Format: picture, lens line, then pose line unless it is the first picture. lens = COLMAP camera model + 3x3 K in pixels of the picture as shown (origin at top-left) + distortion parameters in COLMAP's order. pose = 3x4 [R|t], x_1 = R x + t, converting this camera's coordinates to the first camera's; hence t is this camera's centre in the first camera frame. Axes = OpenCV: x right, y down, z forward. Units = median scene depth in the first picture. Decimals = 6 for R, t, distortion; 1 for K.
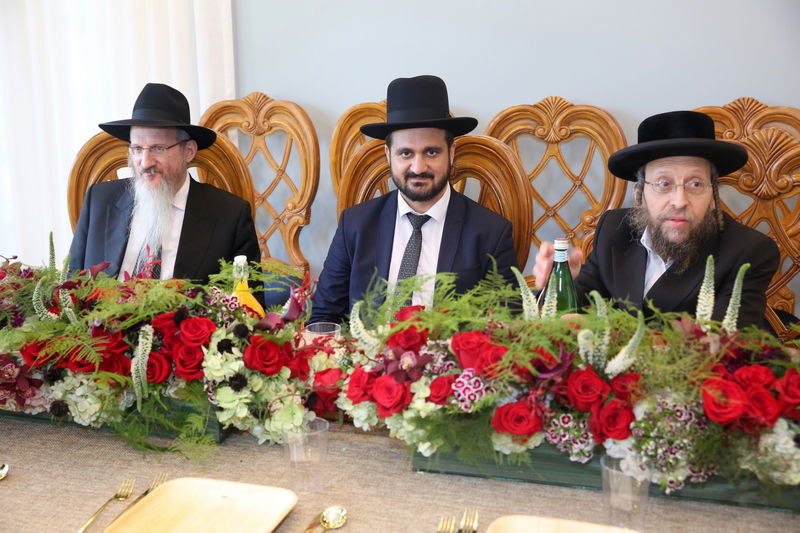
lens RADIAL K [[1019.6, 0, 395.3], [0, 1019.6, 270.5], [0, 0, 1]] dist [0.061831, 0.000000]
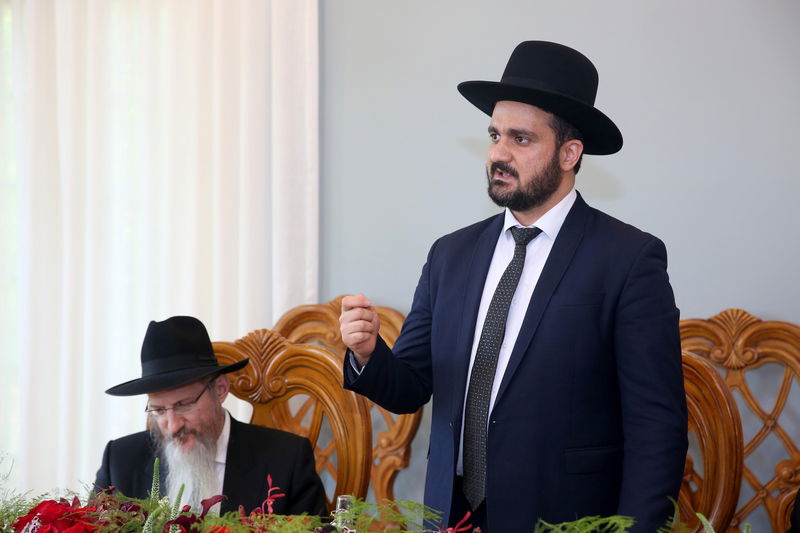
lens RADIAL K [[1492.8, 0, 398.3], [0, 1492.8, 261.9], [0, 0, 1]] dist [0.203019, 0.000000]
pose [[0.997861, 0.018094, -0.062817, -0.060151], [-0.029675, 0.981594, -0.188660, 0.036877], [0.058247, 0.190120, 0.980031, -0.297069]]
